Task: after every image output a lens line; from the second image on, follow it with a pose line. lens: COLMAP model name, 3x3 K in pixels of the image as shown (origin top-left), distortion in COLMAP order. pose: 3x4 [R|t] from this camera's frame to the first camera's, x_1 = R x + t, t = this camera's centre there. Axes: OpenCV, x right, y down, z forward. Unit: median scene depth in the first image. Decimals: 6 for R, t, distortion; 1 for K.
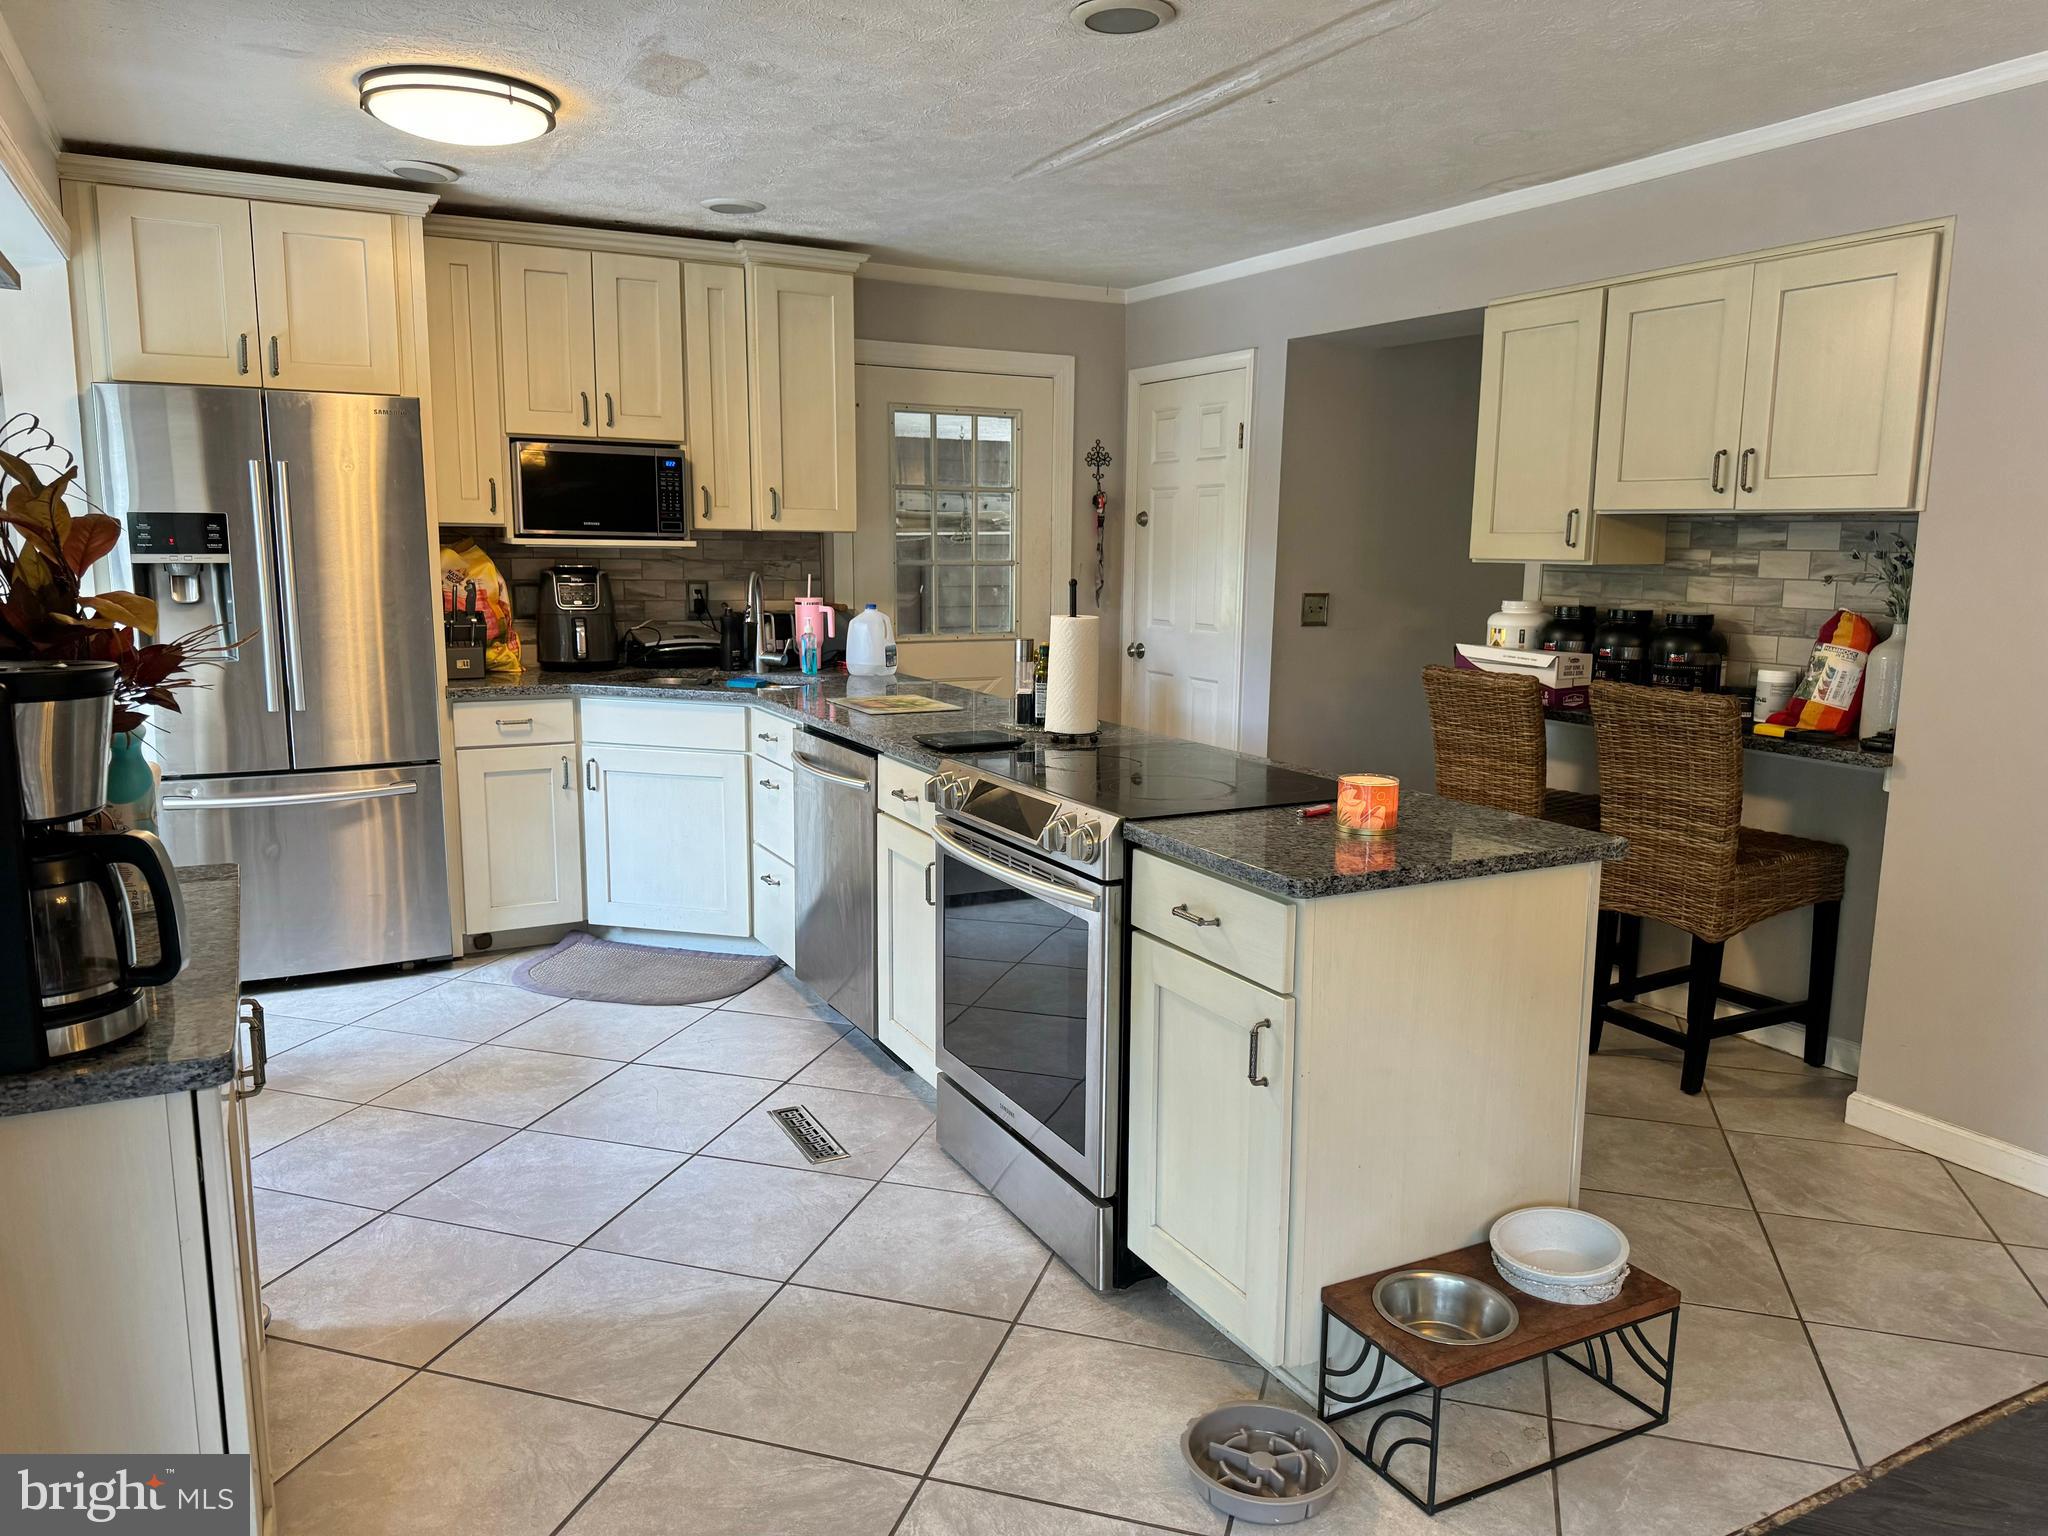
lens RADIAL K [[1432.7, 0, 1027.8], [0, 1432.7, 776.6], [0, 0, 1]] dist [0.122365, -0.187108]
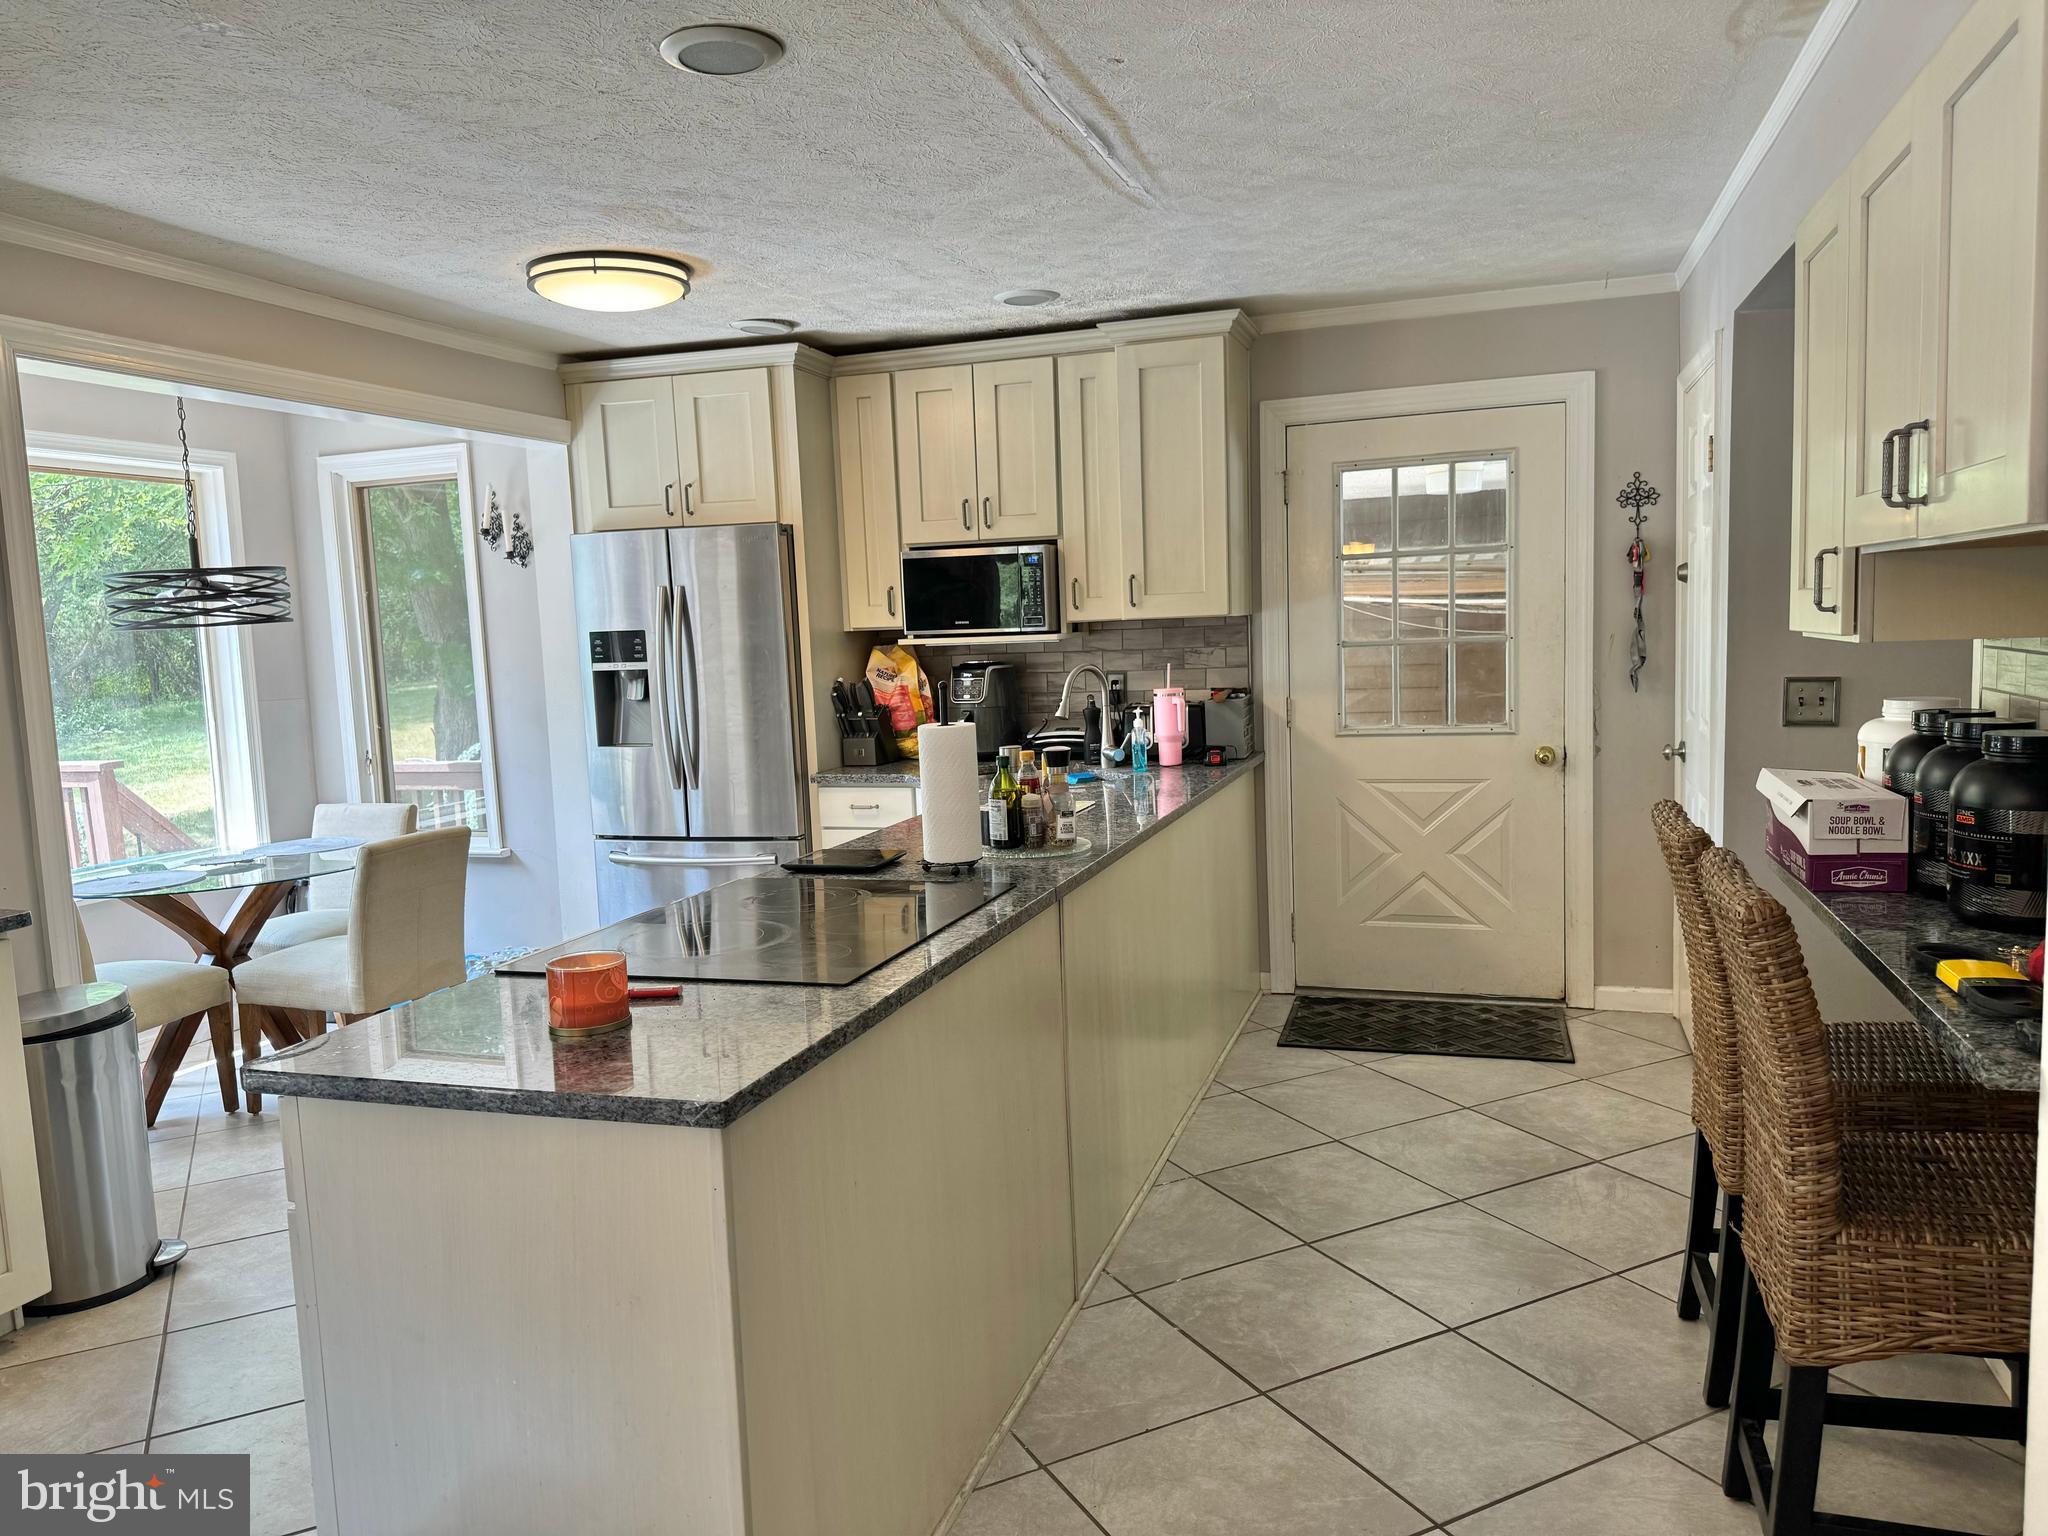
lens RADIAL K [[1432.7, 0, 1027.8], [0, 1432.7, 776.6], [0, 0, 1]] dist [0.122365, -0.187108]
pose [[0.693230, 0.041389, -0.719527, 0.455900], [-0.073129, 0.997237, -0.013093, -0.049738], [0.716997, 0.061694, 0.694341, 0.300997]]
